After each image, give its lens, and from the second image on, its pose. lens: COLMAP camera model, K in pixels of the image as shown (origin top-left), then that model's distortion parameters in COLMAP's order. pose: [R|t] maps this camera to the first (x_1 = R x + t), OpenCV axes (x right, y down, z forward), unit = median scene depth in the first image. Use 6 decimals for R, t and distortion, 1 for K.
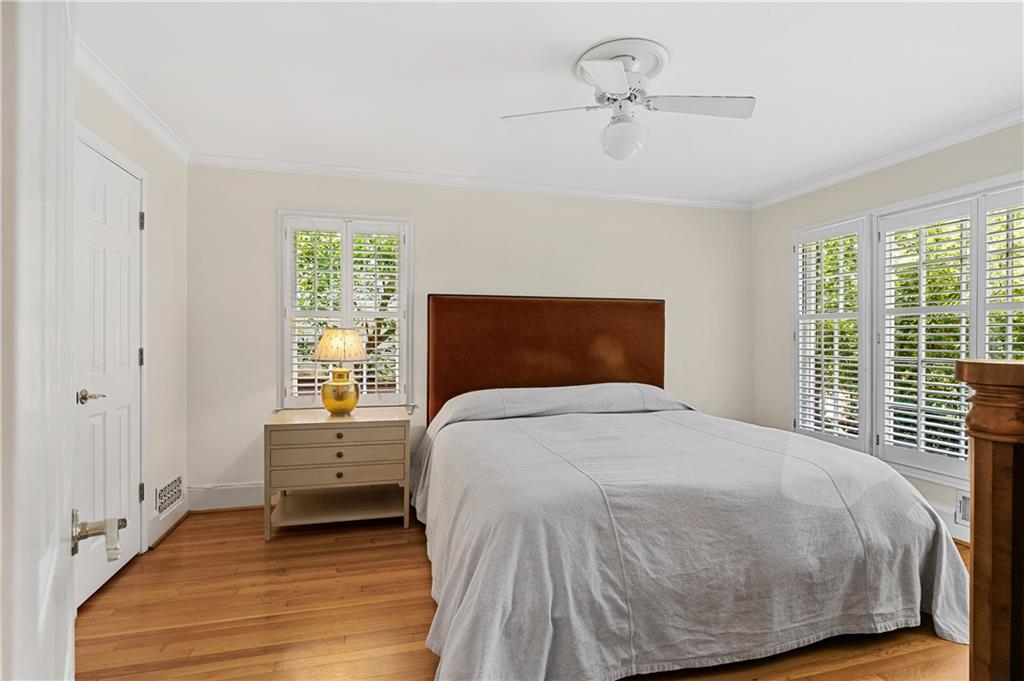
lens RADIAL K [[502.4, 0, 512.0], [0, 502.4, 340.5], [0, 0, 1]] dist [0.001616, 0.000057]
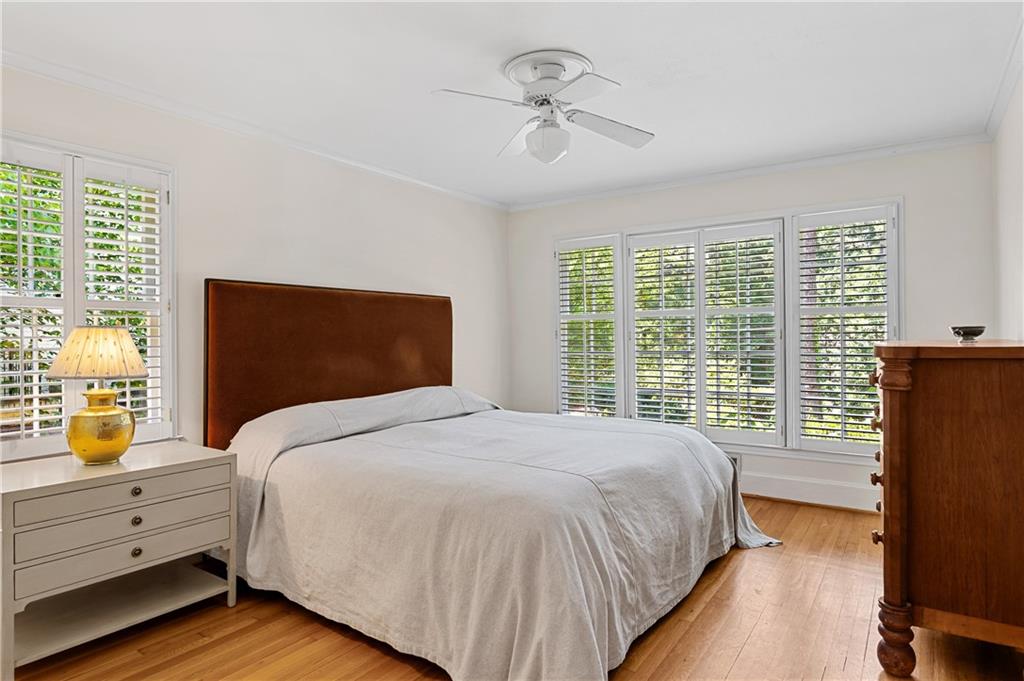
lens RADIAL K [[602.3, 0, 511.8], [0, 602.3, 332.3], [0, 0, 1]] dist [-0.003730, -0.000983]
pose [[0.759487, -0.004389, 0.650508, -0.484847], [0.014851, 0.999834, -0.010593, -0.000916], [-0.650353, 0.017706, 0.759426, 0.091206]]
